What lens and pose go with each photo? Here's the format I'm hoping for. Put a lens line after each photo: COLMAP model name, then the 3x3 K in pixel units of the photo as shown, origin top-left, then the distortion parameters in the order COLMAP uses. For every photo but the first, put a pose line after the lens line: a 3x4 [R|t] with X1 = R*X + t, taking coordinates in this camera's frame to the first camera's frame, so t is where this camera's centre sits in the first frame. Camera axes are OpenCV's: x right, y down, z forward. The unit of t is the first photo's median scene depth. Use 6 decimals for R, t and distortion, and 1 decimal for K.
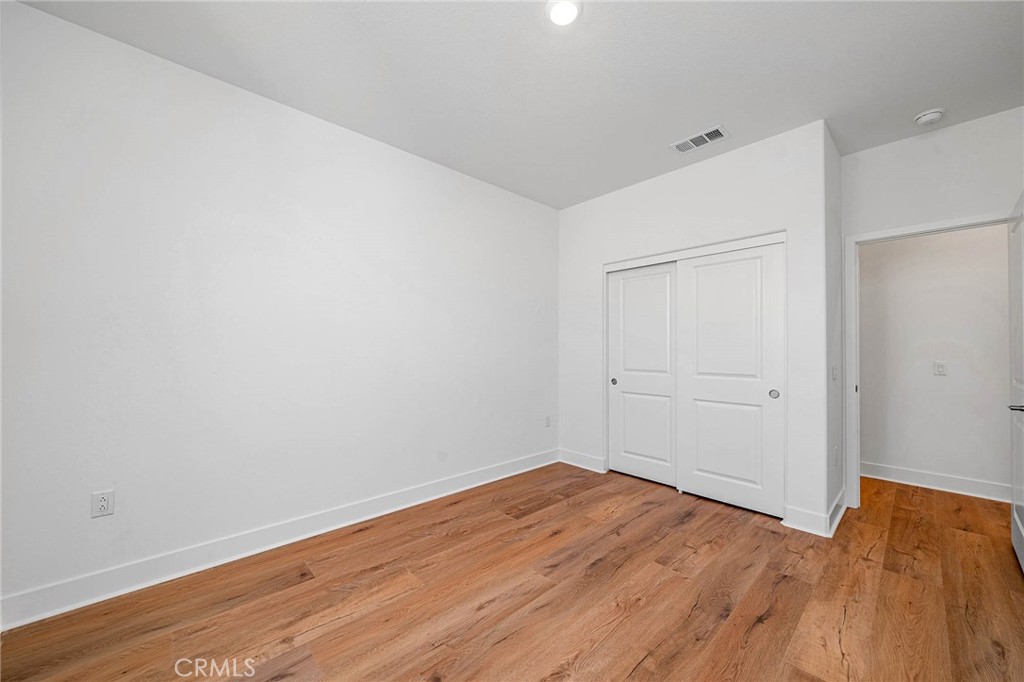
lens RADIAL K [[384.5, 0, 517.6], [0, 384.5, 343.1], [0, 0, 1]] dist [0.000663, -0.000038]
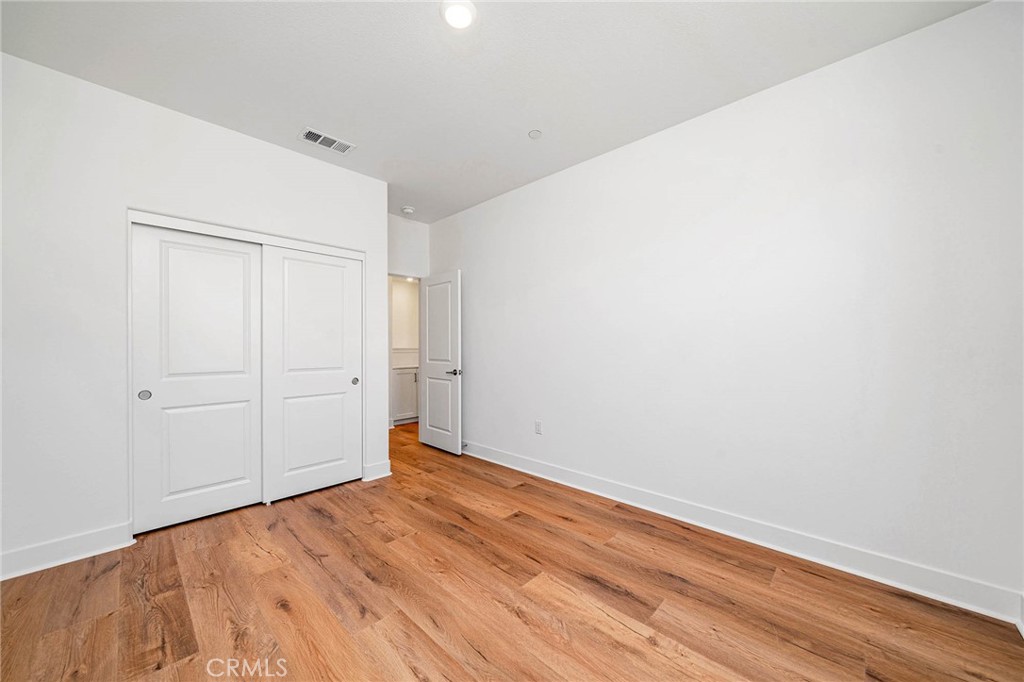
lens RADIAL K [[367.7, 0, 512.0], [0, 367.7, 341.0], [0, 0, 1]] dist [0.000223, 0.000041]
pose [[-0.056405, 0.008688, 0.998370, -0.588253], [-0.016213, 0.999822, -0.009617, 0.007073], [-0.998276, -0.016729, -0.056254, 0.610331]]
